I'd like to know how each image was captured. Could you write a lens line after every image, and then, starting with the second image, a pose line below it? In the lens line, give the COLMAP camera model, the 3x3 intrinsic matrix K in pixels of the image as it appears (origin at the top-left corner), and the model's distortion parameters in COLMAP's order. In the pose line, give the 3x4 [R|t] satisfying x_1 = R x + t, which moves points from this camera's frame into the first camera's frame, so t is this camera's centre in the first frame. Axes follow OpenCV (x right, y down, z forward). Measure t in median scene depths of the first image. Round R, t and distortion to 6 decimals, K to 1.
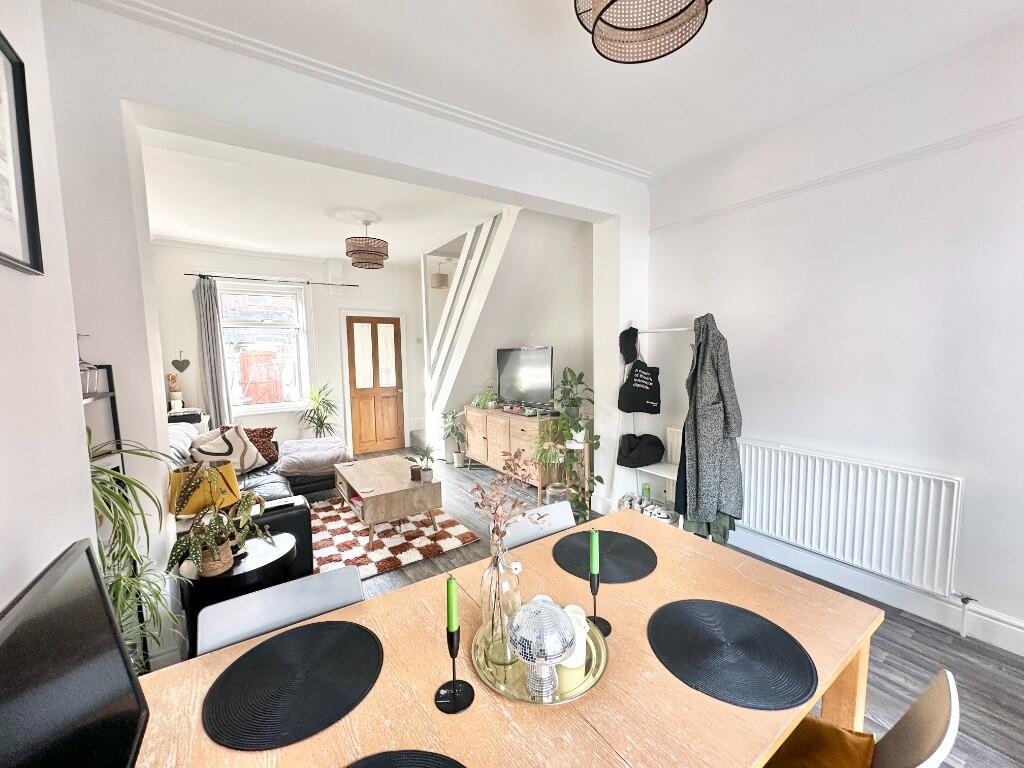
lens RADIAL K [[405.8, 0, 513.3], [0, 405.8, 384.9], [0, 0, 1]] dist [-0.001527, 0.000020]
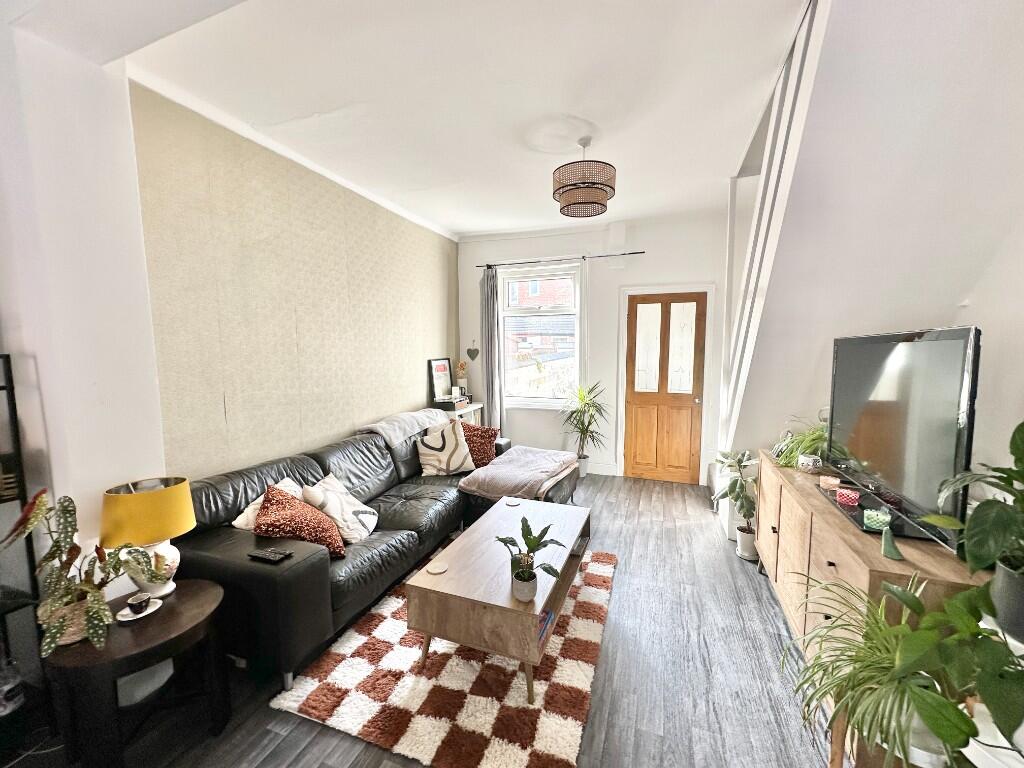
lens RADIAL K [[405.8, 0, 513.3], [0, 405.8, 384.9], [0, 0, 1]] dist [-0.001527, 0.000020]
pose [[0.582608, 0.092302, -0.807495, 0.112060], [-0.074835, 0.995402, 0.059787, -0.039109], [0.809301, 0.025596, 0.586837, 0.465503]]
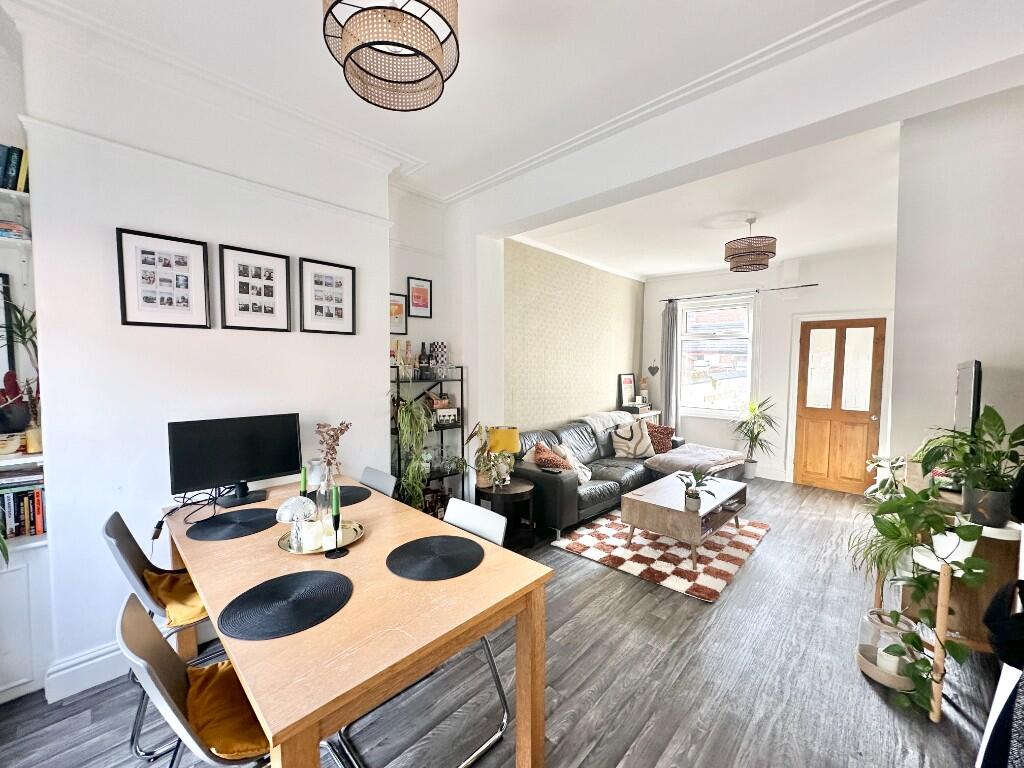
lens RADIAL K [[405.8, 0, 513.3], [0, 405.8, 384.9], [0, 0, 1]] dist [-0.001527, 0.000020]
pose [[0.214901, 0.074048, -0.973825, 0.372609], [-0.094615, 0.994010, 0.054703, -0.031246], [0.972042, 0.080383, 0.220620, 0.272398]]
